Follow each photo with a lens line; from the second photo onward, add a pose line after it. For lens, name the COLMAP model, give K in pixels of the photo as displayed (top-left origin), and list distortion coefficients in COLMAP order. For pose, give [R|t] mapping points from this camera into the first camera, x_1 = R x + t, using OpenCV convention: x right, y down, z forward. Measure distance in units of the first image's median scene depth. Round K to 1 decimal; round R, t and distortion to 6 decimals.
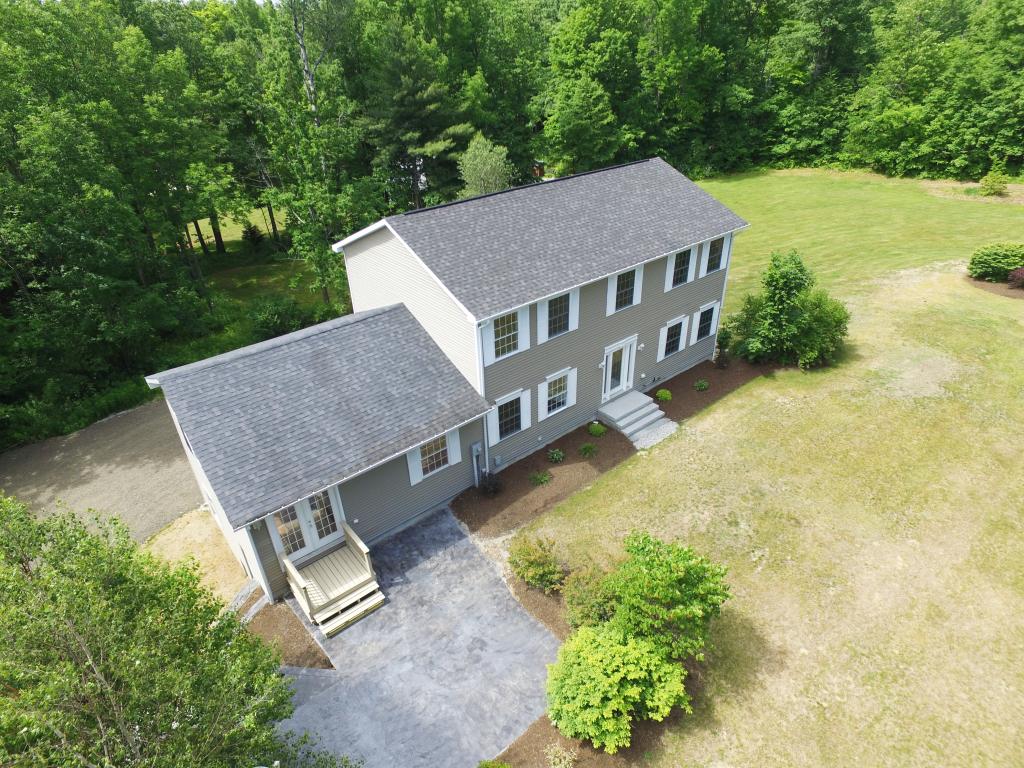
lens RADIAL K [[594.7, 0, 512.0], [0, 594.7, 384.0], [0, 0, 1]] dist [-0.008365, 0.015215]
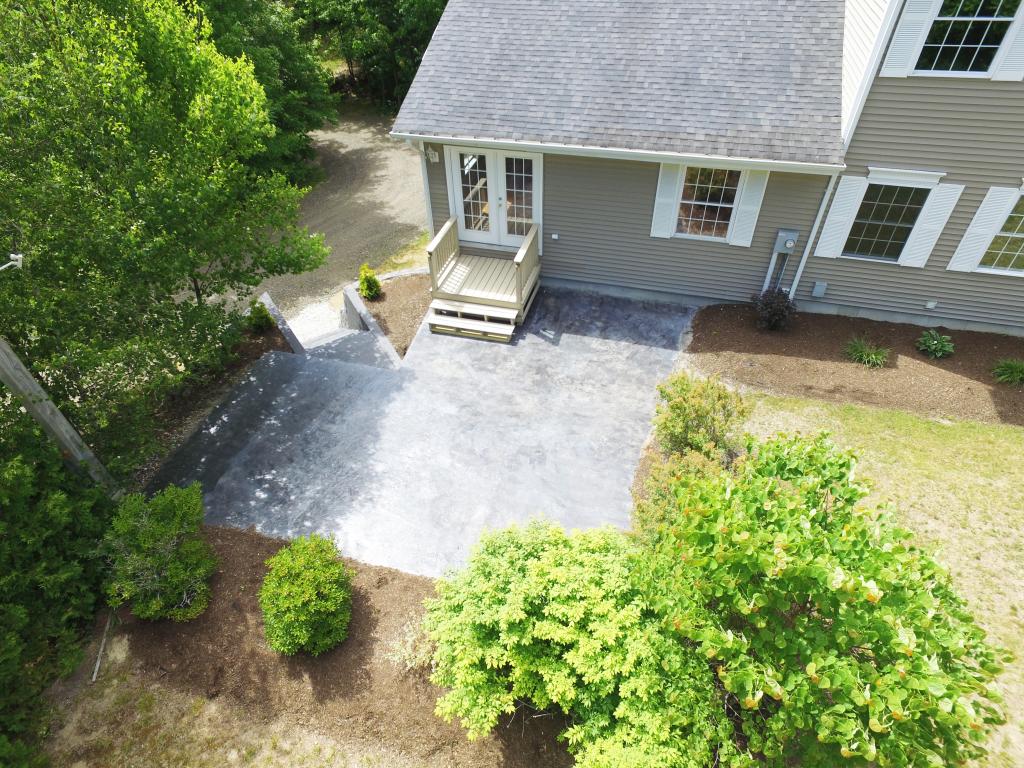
lens RADIAL K [[594.7, 0, 512.0], [0, 594.7, 384.0], [0, 0, 1]] dist [-0.008365, 0.015215]
pose [[0.574473, 0.561327, -0.595729, 0.174809], [-0.413704, 0.827123, 0.380417, 0.097581], [0.706279, 0.027916, 0.707383, 0.356789]]
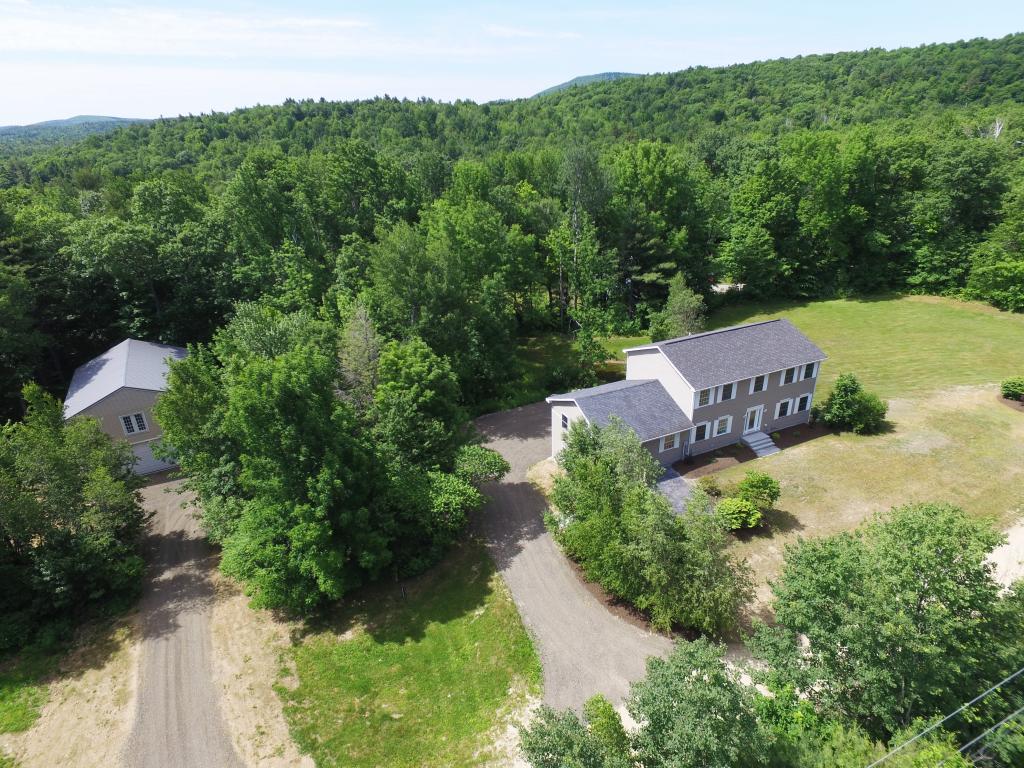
lens RADIAL K [[594.7, 0, 512.0], [0, 594.7, 384.0], [0, 0, 1]] dist [-0.008365, 0.015215]
pose [[0.964367, 0.108450, -0.241319, -0.155812], [-0.131102, 0.988149, -0.079834, 0.133224], [0.229801, 0.108626, 0.967157, -1.286811]]
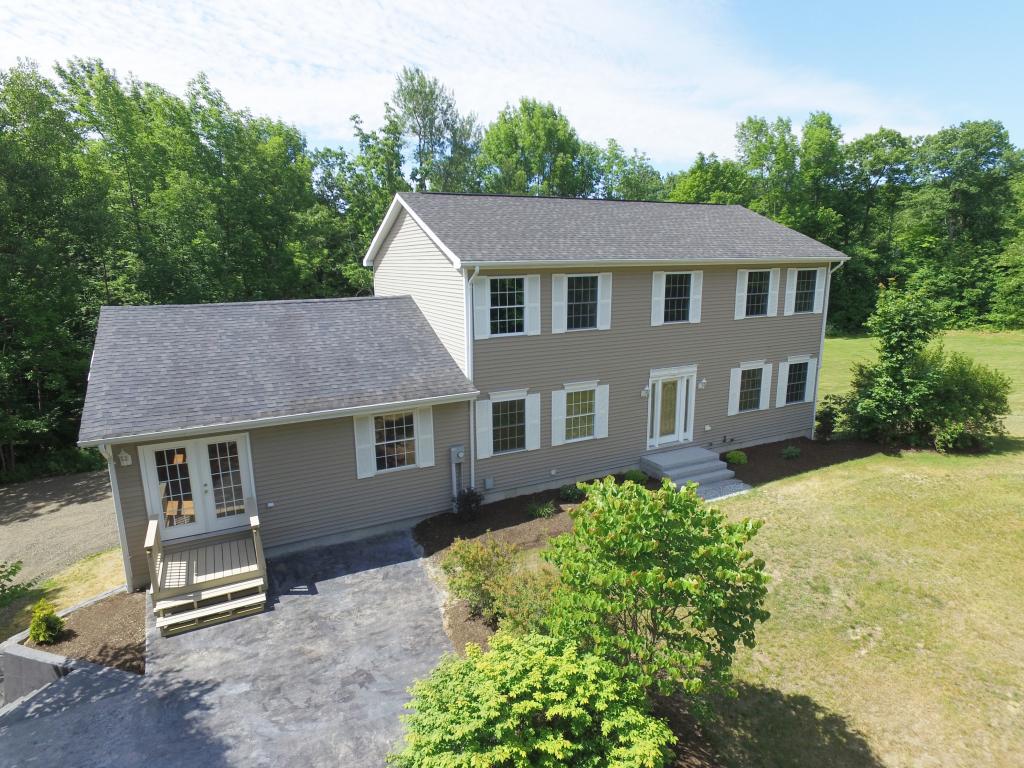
lens RADIAL K [[594.7, 0, 512.0], [0, 594.7, 384.0], [0, 0, 1]] dist [-0.008365, 0.015215]
pose [[0.976114, 0.065740, -0.207072, 0.137254], [-0.127652, 0.944790, -0.301791, 0.209681], [0.175800, 0.321016, 0.930615, 0.234338]]
